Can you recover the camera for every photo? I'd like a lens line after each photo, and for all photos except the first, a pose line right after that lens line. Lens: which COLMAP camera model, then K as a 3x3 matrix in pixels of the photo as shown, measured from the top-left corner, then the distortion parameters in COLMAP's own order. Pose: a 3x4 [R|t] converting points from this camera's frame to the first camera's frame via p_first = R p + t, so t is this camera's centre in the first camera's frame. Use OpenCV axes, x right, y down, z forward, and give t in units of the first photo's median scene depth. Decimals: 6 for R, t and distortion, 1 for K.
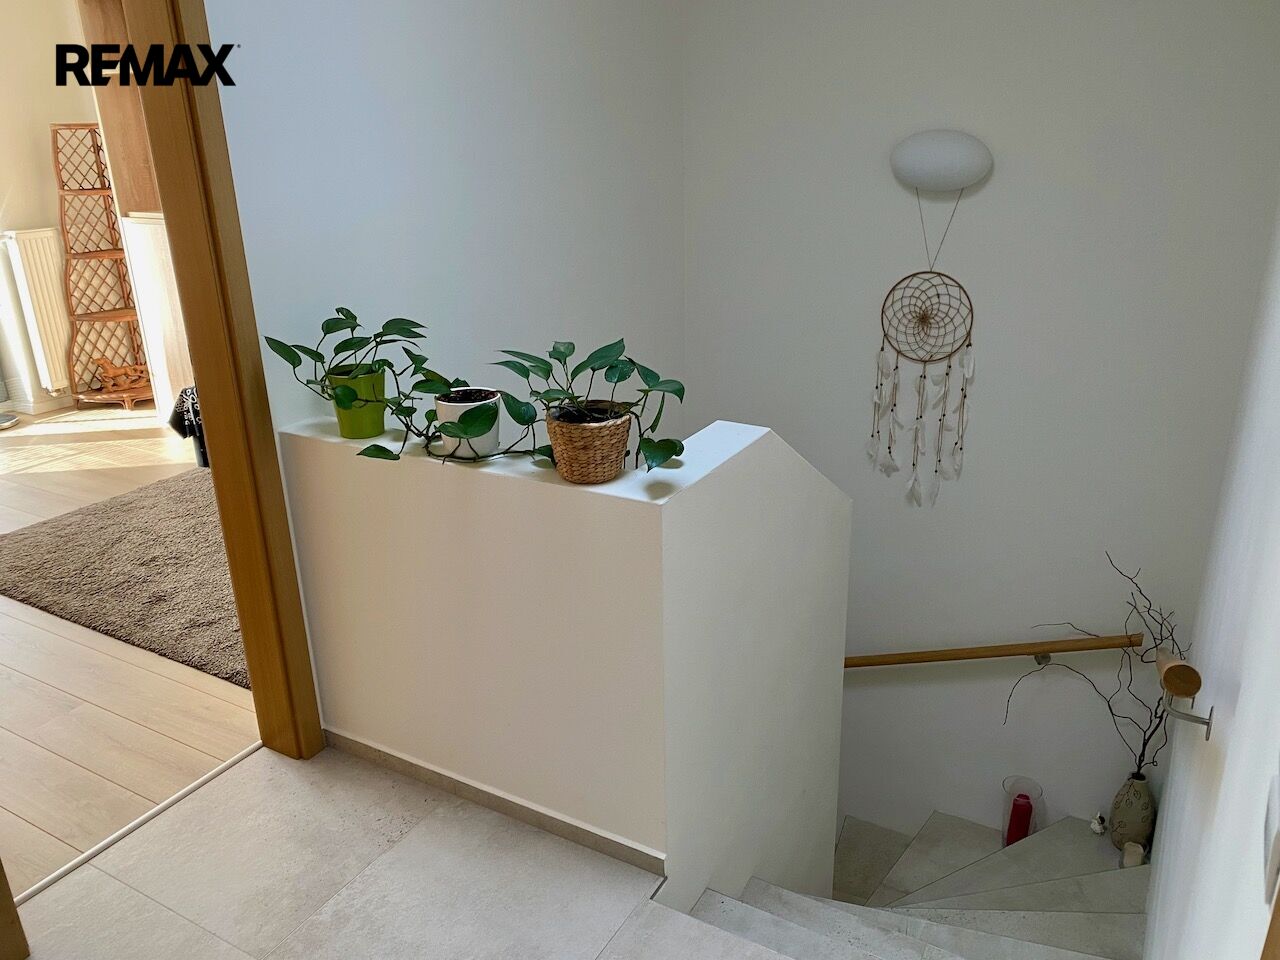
lens RADIAL K [[973.7, 0, 647.7], [0, 973.7, 478.4], [0, 0, 1]] dist [0.061841, -0.065782]
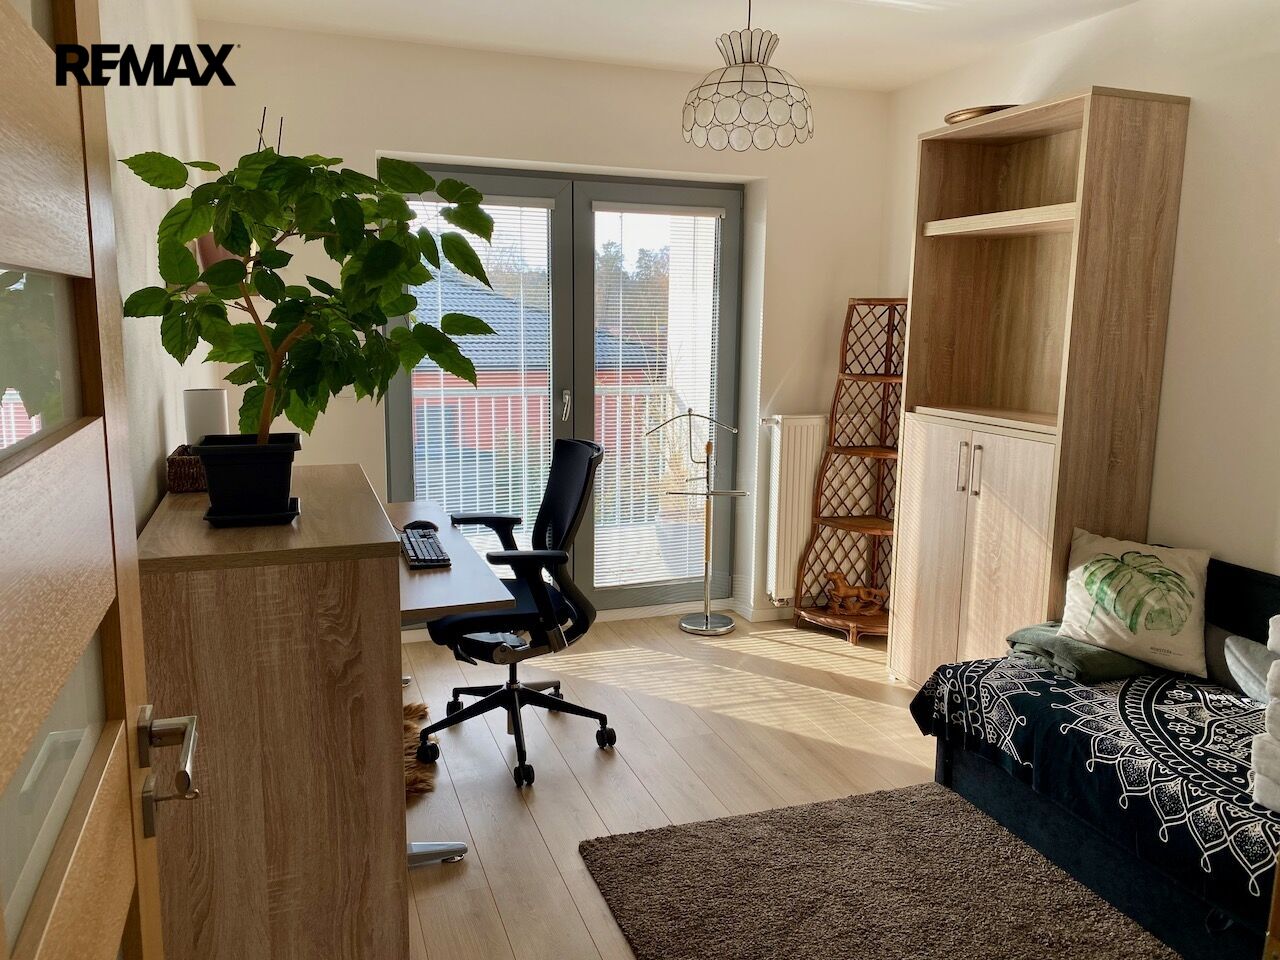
lens RADIAL K [[973.7, 0, 639.2], [0, 973.7, 476.6], [0, 0, 1]] dist [0.061841, -0.065782]
pose [[0.763059, 0.133174, -0.632460, -0.183264], [-0.250519, 0.962987, -0.099478, -0.079635], [0.595803, 0.234351, 0.768179, 0.272510]]
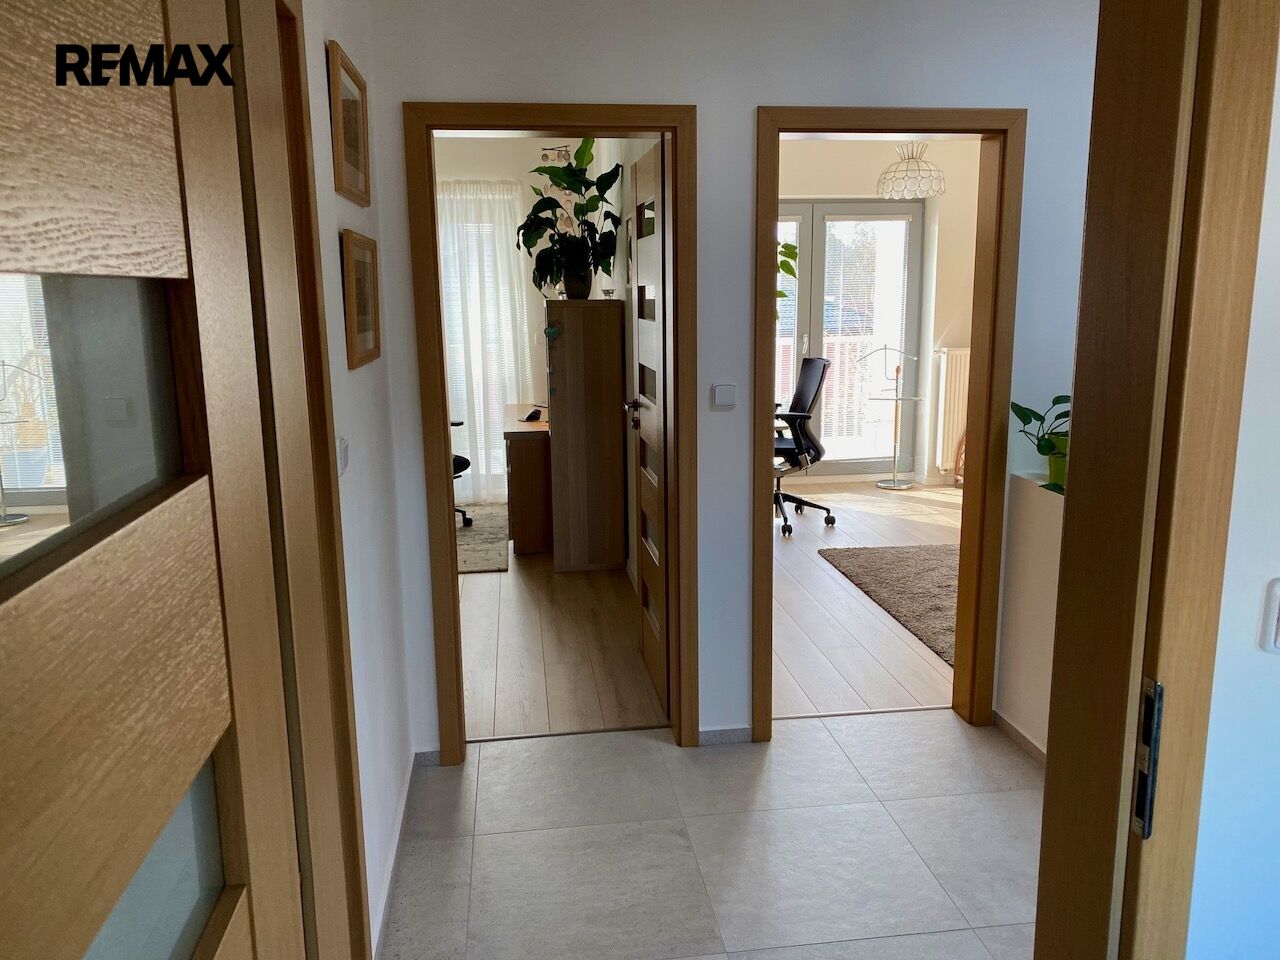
lens RADIAL K [[973.7, 0, 640.8], [0, 973.7, 474.9], [0, 0, 1]] dist [0.061841, -0.065782]
pose [[0.611186, 0.161706, -0.774792, 0.155478], [-0.276014, 0.961000, -0.017162, 0.050410], [0.741800, 0.224342, 0.631983, -0.104258]]
